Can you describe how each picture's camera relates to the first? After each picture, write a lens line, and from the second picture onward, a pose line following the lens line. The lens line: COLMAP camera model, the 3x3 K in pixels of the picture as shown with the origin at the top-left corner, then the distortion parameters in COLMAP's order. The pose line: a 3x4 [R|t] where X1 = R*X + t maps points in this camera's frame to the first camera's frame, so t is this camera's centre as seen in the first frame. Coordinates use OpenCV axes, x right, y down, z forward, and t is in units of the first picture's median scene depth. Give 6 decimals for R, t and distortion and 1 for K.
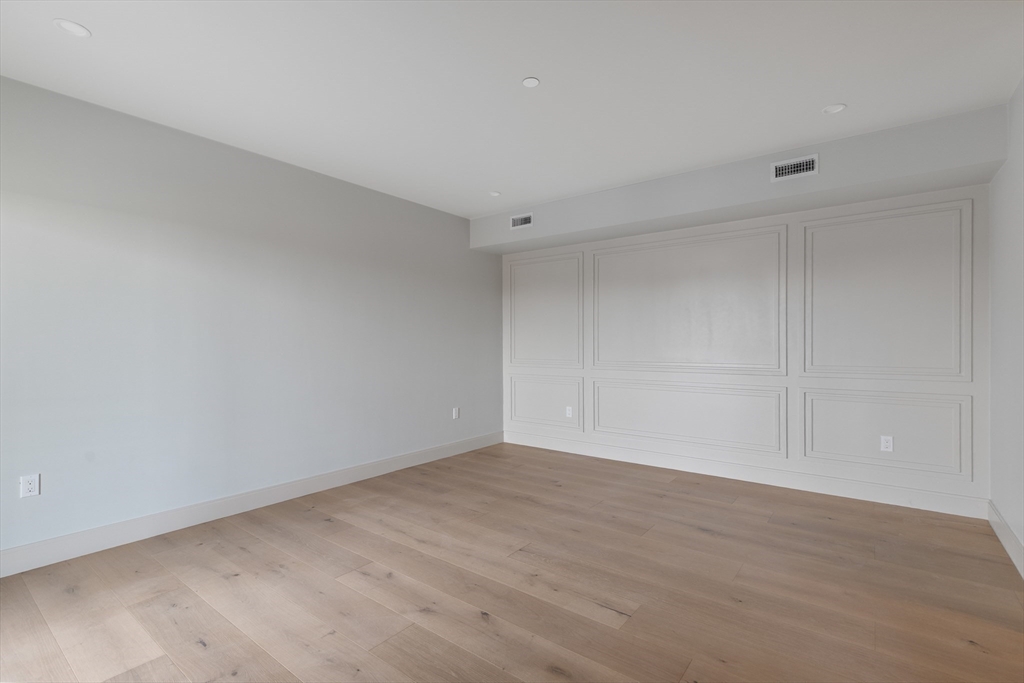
lens RADIAL K [[465.1, 0, 524.2], [0, 465.1, 345.7], [0, 0, 1]] dist [0.008119, -0.002037]
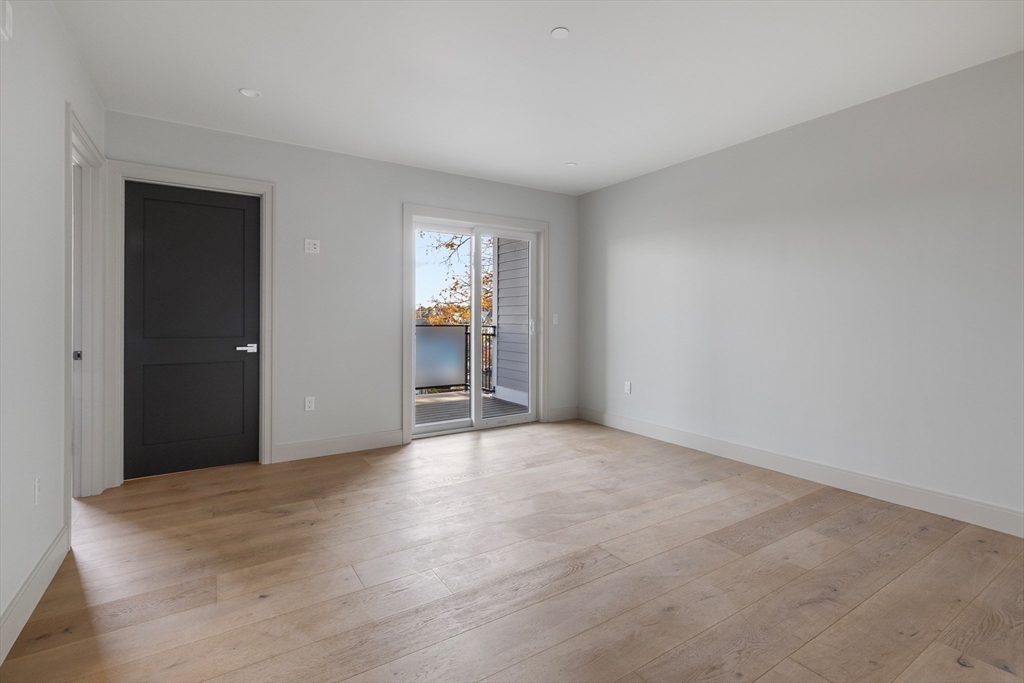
lens RADIAL K [[465.1, 0, 505.8], [0, 465.1, 311.4], [0, 0, 1]] dist [0.008119, -0.002037]
pose [[-0.362163, -0.015411, -0.931987, 0.745893], [-0.005798, 0.999881, -0.014280, 0.011554], [0.932097, 0.000232, -0.362209, 0.986872]]
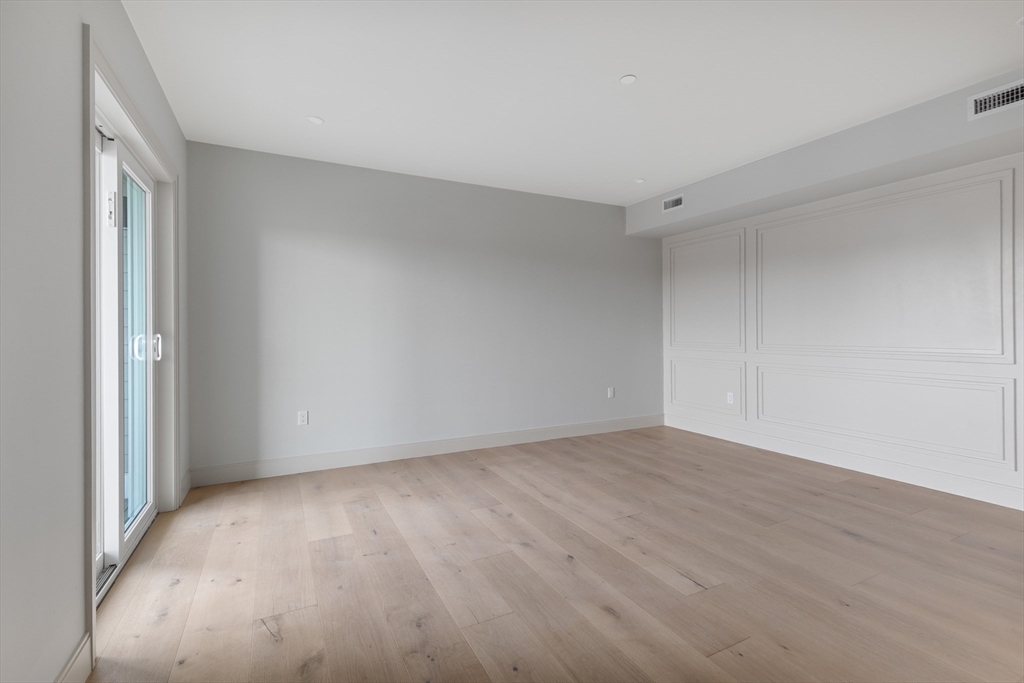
lens RADIAL K [[465.1, 0, 526.1], [0, 465.1, 330.6], [0, 0, 1]] dist [0.008119, -0.002037]
pose [[0.904574, -0.002382, -0.426311, 0.208333], [0.000454, 0.999989, -0.004626, 0.015709], [0.426317, 0.003991, 0.904565, -0.058959]]
